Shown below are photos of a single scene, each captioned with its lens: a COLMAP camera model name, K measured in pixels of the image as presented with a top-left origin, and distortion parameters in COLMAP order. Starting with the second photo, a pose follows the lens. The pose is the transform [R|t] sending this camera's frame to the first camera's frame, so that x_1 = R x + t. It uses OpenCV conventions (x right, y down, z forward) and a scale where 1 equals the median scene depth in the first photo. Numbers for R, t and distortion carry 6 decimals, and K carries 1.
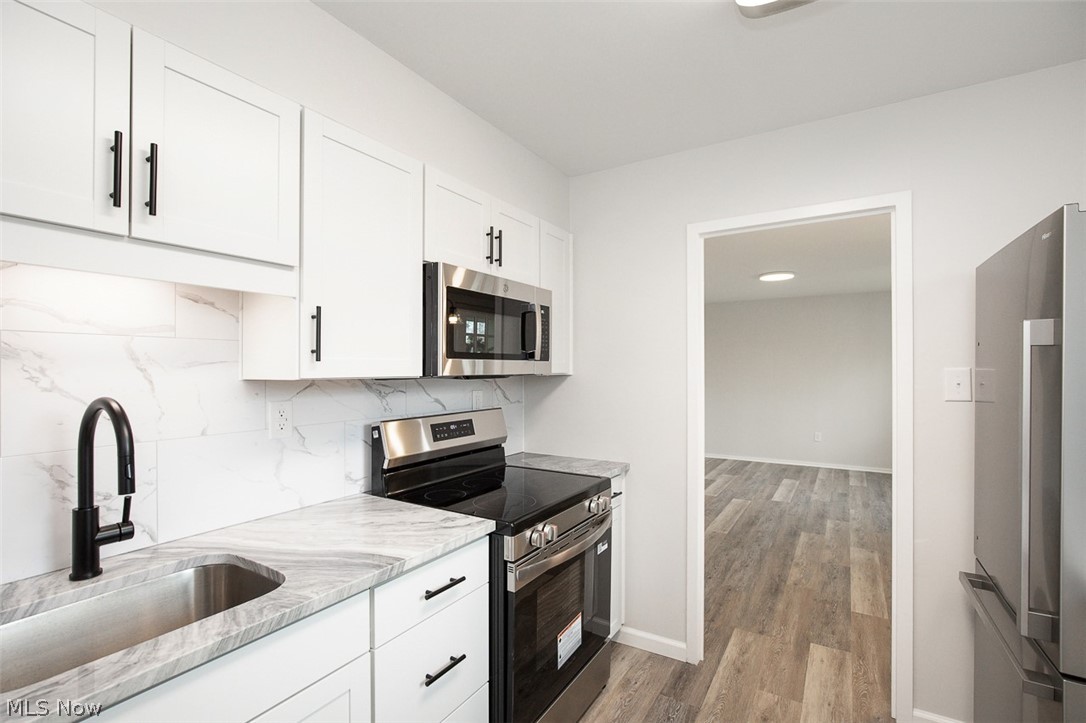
lens RADIAL K [[498.0, 0, 543.0], [0, 498.0, 361.5], [0, 0, 1]] dist [-0.012554, 0.000466]
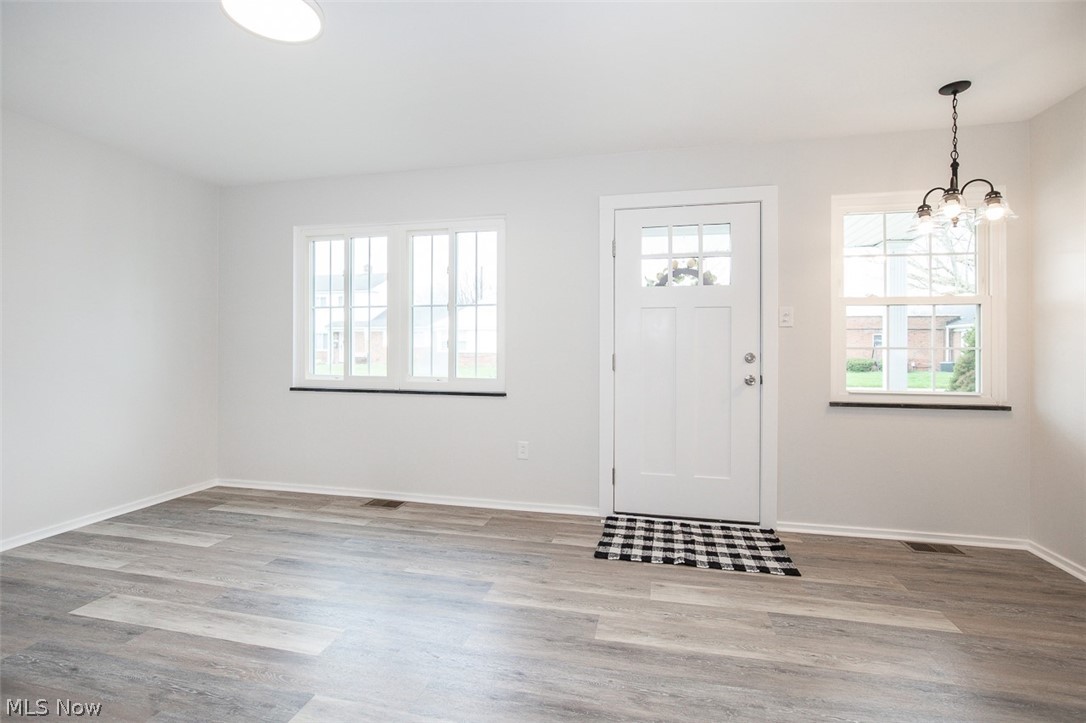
lens RADIAL K [[499.6, 0, 545.3], [0, 499.6, 351.2], [0, 0, 1]] dist [-0.010656, 0.001246]
pose [[-0.314797, -0.008990, 0.949117, 0.181465], [-0.017183, 0.999845, 0.003772, 0.137792], [-0.949004, -0.015122, -0.314902, 2.096009]]
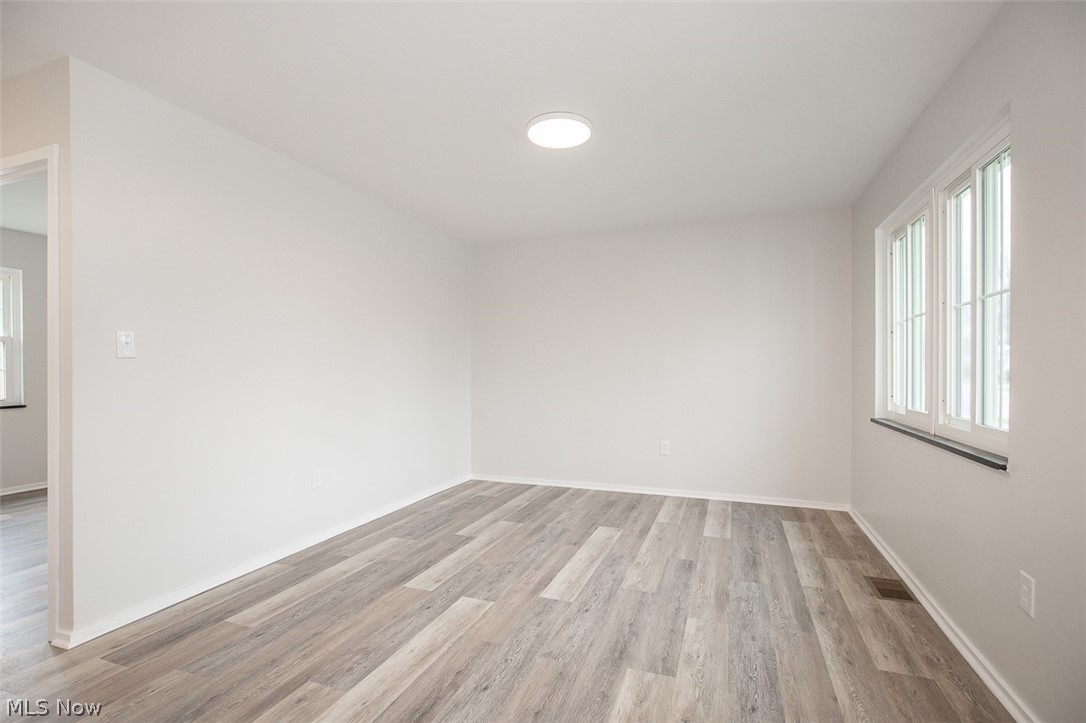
lens RADIAL K [[508.7, 0, 540.8], [0, 508.7, 369.3], [0, 0, 1]] dist [-0.014617, 0.000018]
pose [[0.982078, 0.000442, 0.188473, 0.809258], [-0.003392, 0.999877, 0.015333, 0.123123], [-0.188443, -0.015697, 0.981959, 1.156258]]
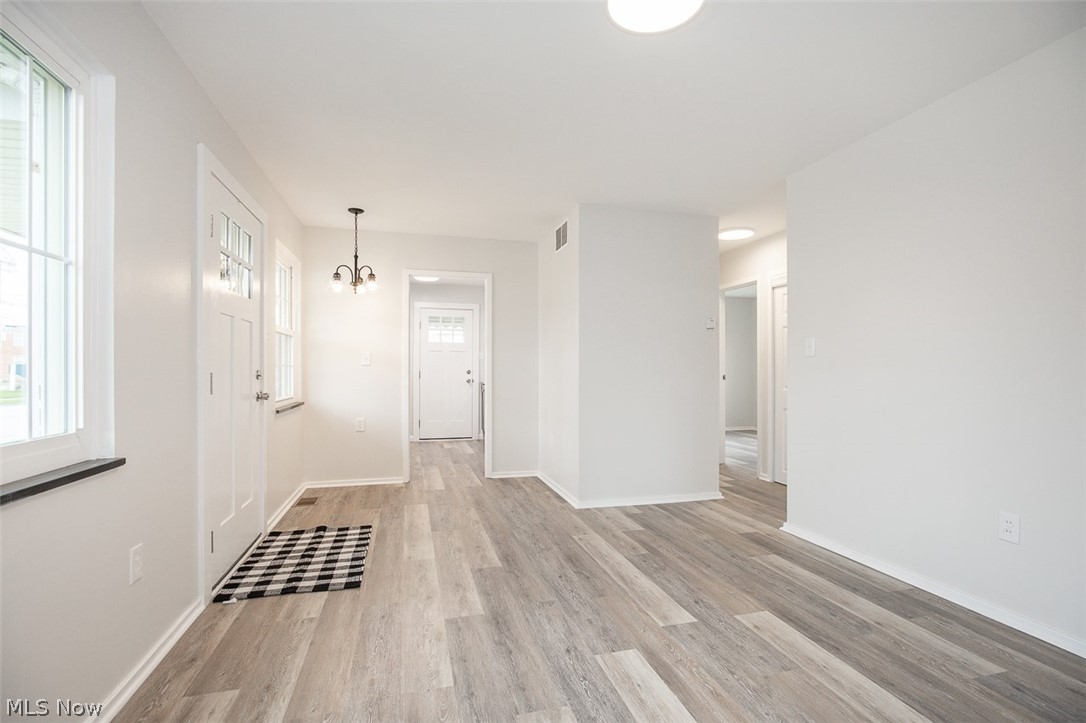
lens RADIAL K [[508.7, 0, 540.8], [0, 508.7, 369.3], [0, 0, 1]] dist [-0.014617, 0.000018]
pose [[-0.691526, -0.000793, -0.722351, 1.706090], [0.009891, 0.999895, -0.010567, 0.161756], [0.722284, -0.014452, -0.691446, 2.644778]]
